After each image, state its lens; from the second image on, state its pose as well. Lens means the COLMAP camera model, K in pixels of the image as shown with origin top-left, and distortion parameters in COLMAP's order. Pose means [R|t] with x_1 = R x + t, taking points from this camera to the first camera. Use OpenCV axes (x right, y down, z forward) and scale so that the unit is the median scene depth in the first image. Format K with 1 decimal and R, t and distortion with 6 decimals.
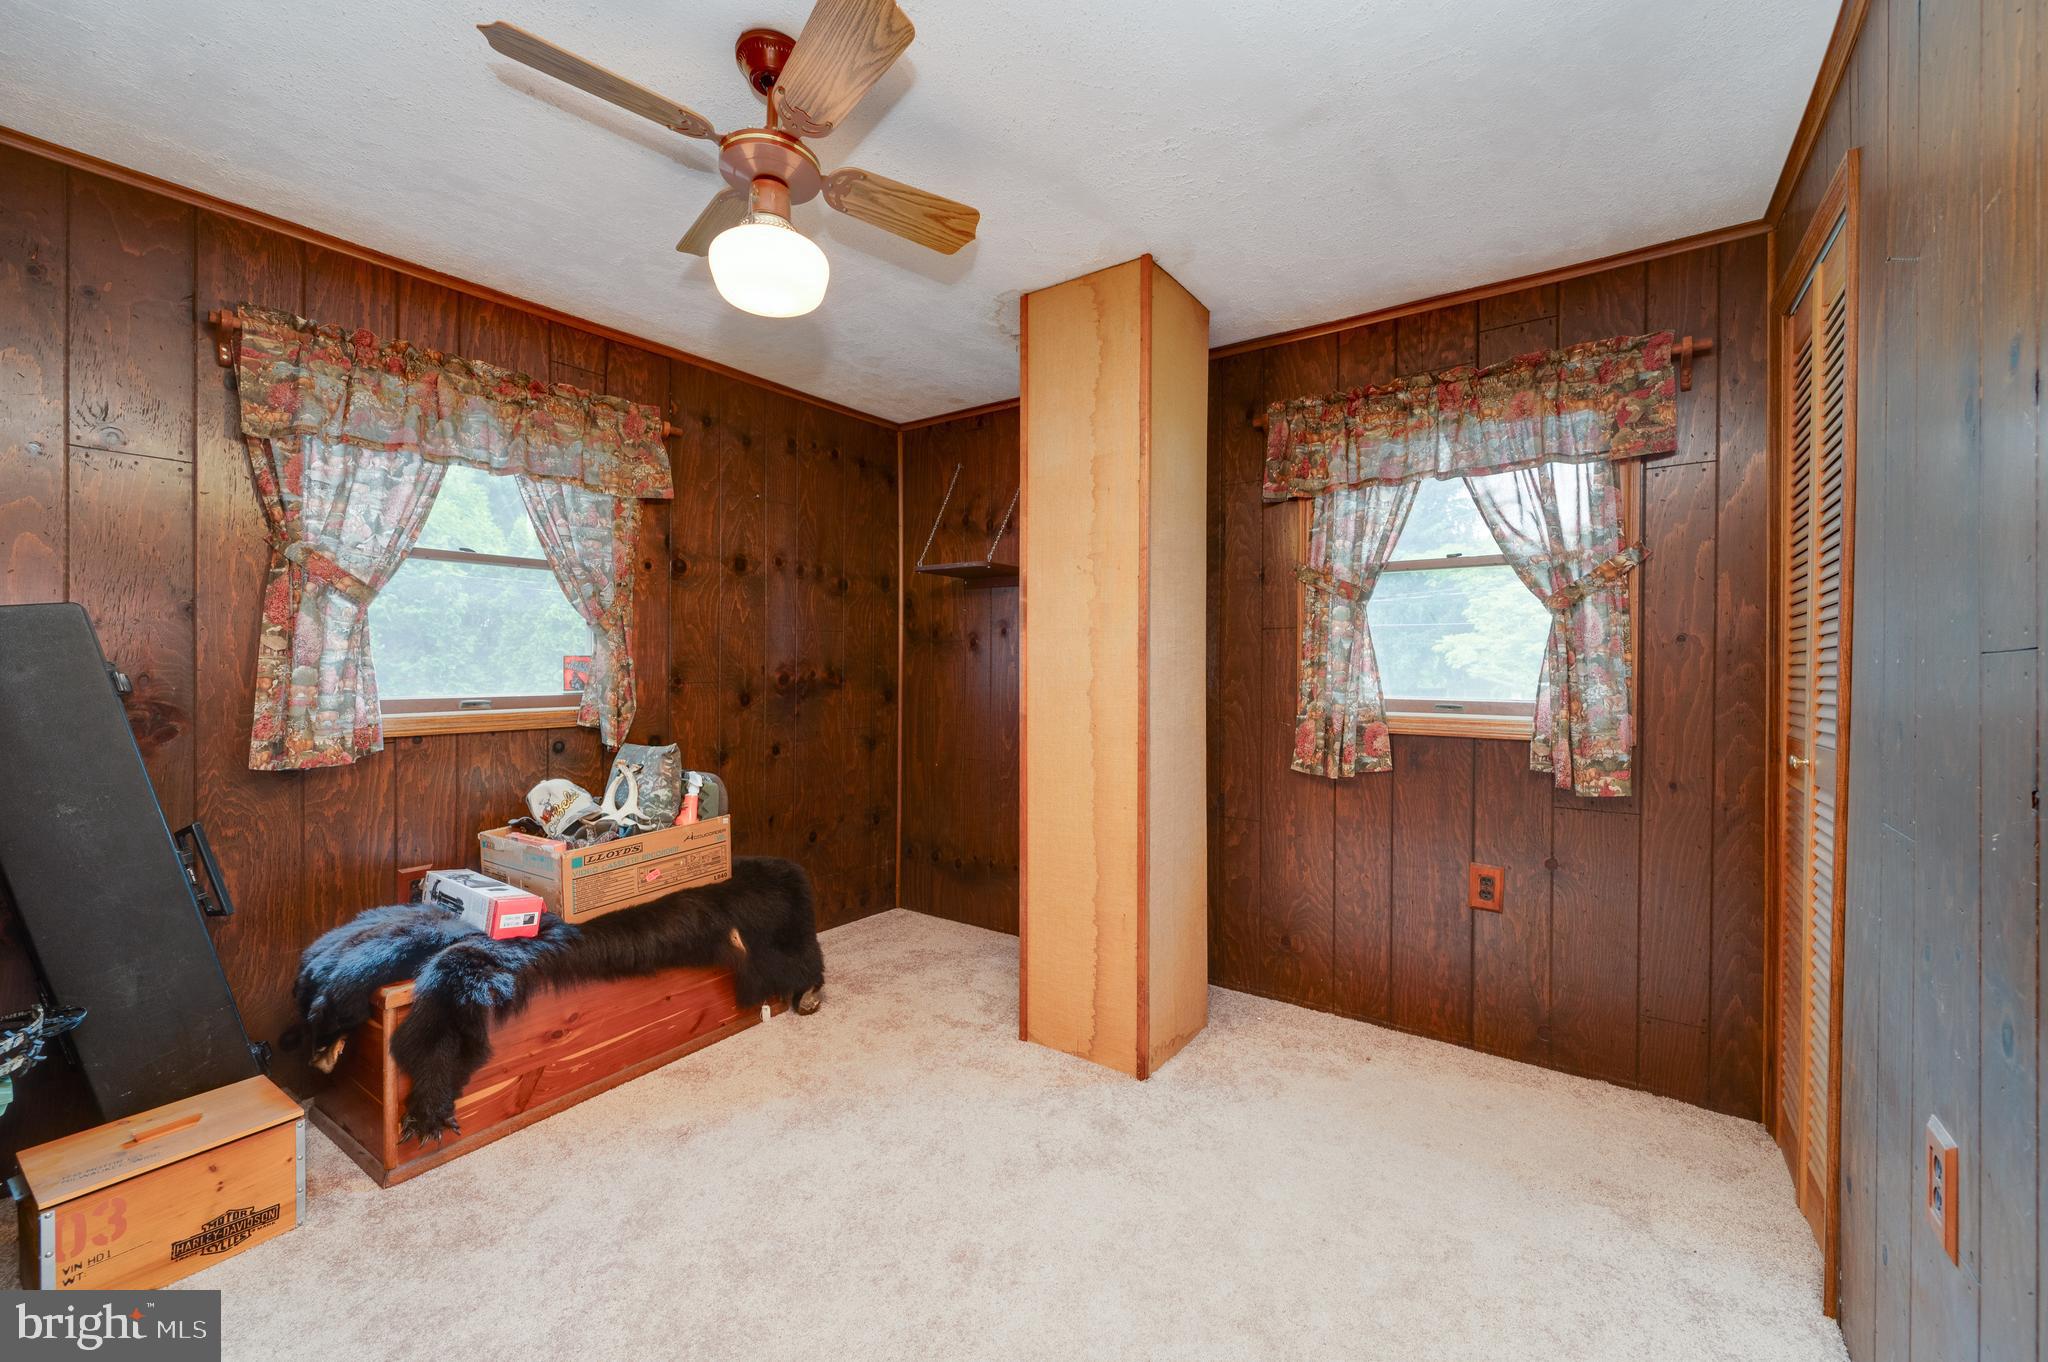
lens RADIAL K [[807.9, 0, 1026.8], [0, 807.9, 677.3], [0, 0, 1]] dist [-0.001084, 0.000087]
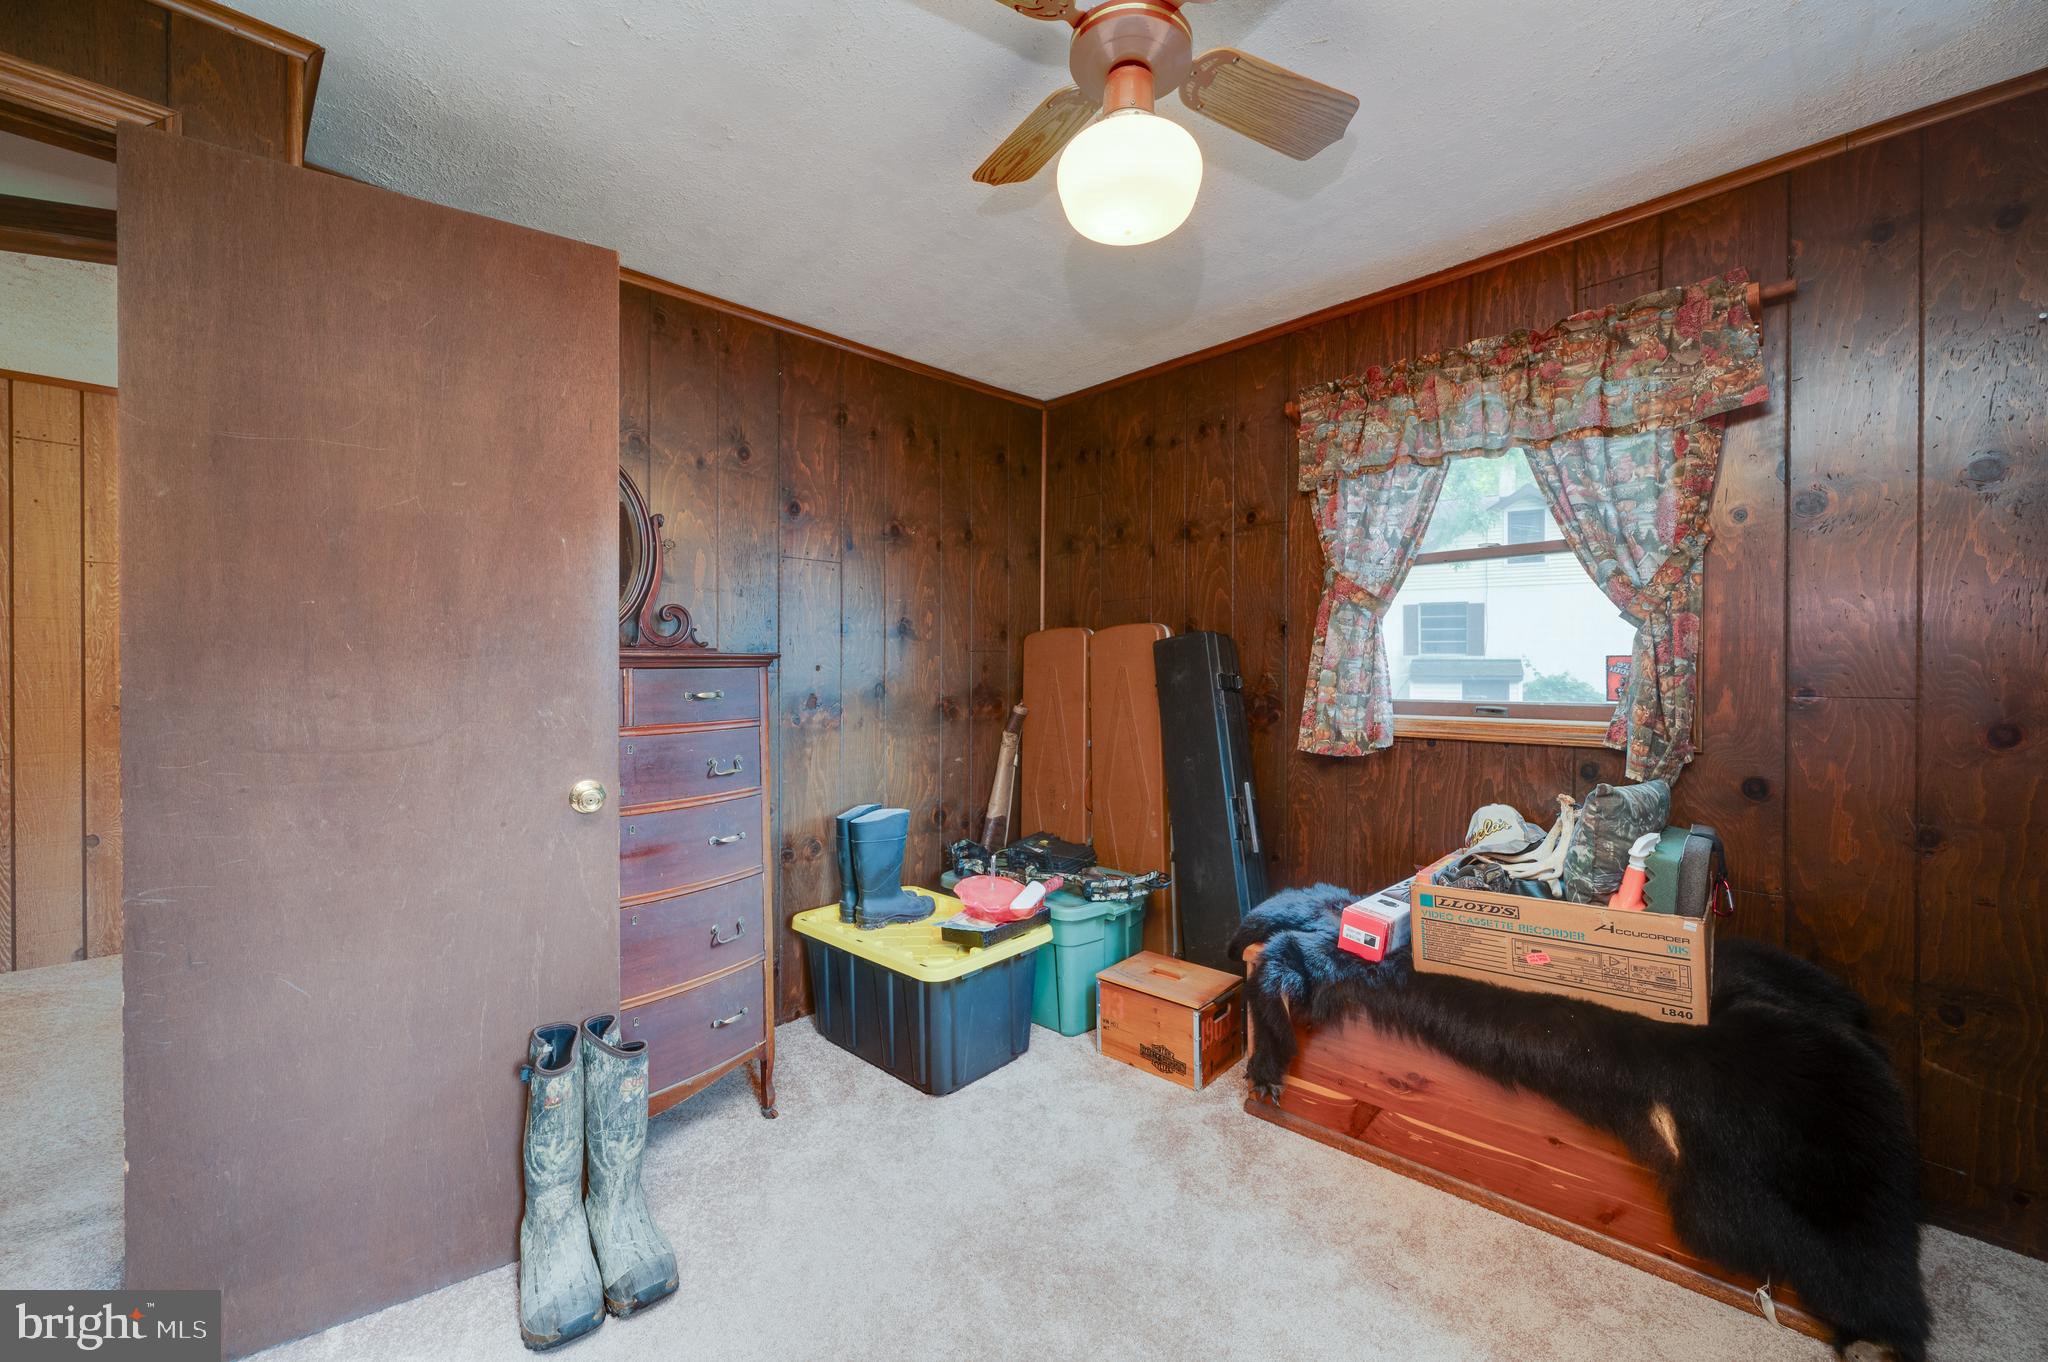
lens RADIAL K [[807.9, 0, 1029.1], [0, 807.9, 667.6], [0, 0, 1]] dist [-0.001084, 0.000087]
pose [[-0.155553, 0.000135, -0.987828, 0.328206], [-0.008006, 0.999967, 0.001398, -0.013935], [0.987795, 0.008126, -0.155546, 0.662108]]
